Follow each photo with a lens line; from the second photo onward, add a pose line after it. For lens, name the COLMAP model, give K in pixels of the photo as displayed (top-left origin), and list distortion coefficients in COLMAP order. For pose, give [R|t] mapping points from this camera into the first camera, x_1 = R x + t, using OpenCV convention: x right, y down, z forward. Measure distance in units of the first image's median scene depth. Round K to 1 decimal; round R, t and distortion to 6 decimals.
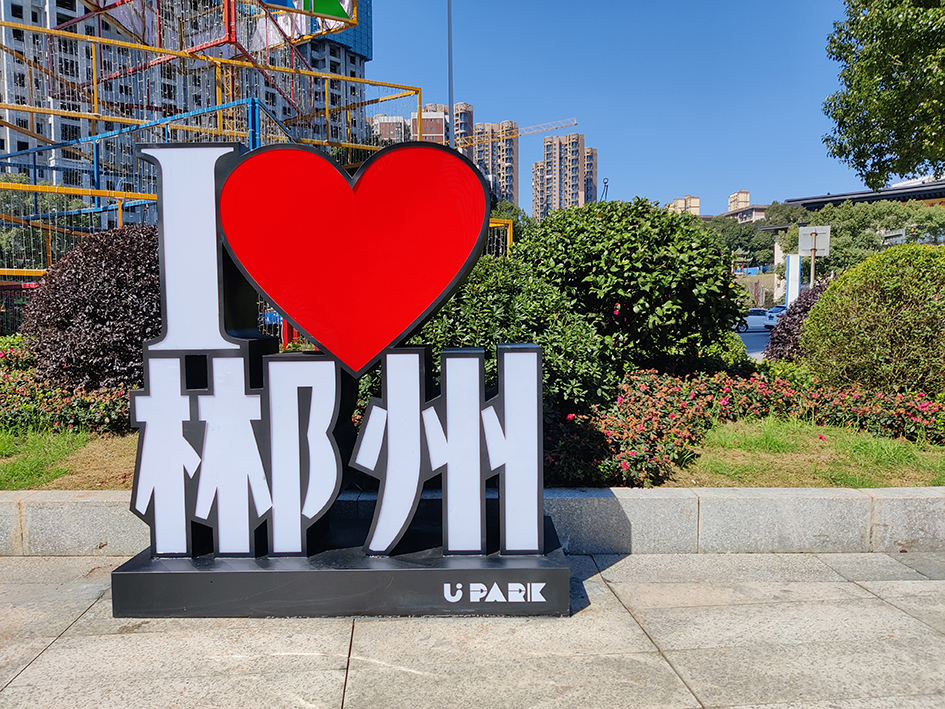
lens RADIAL K [[711.4, 0, 485.1], [0, 711.4, 357.0], [0, 0, 1]] dist [0.008603, -0.001867]
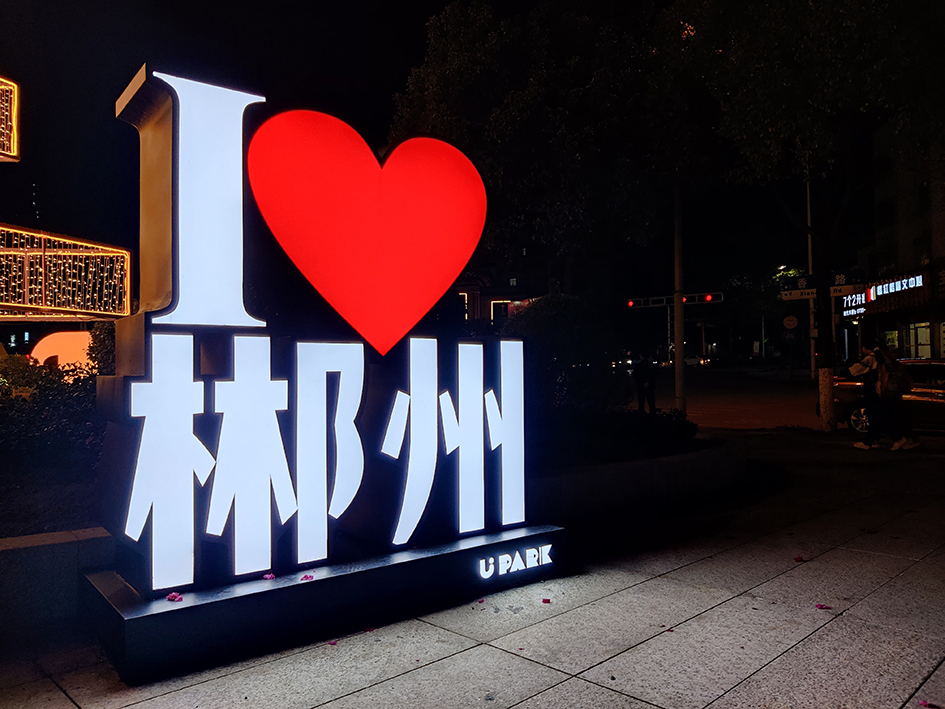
lens RADIAL K [[711.4, 0, 485.1], [0, 711.4, 357.0], [0, 0, 1]] dist [0.008603, -0.001867]
pose [[0.771956, 0.016647, 0.635458, -0.681554], [0.044883, 0.995735, -0.080610, 0.105880], [-0.634089, 0.090749, 0.767916, 0.177186]]
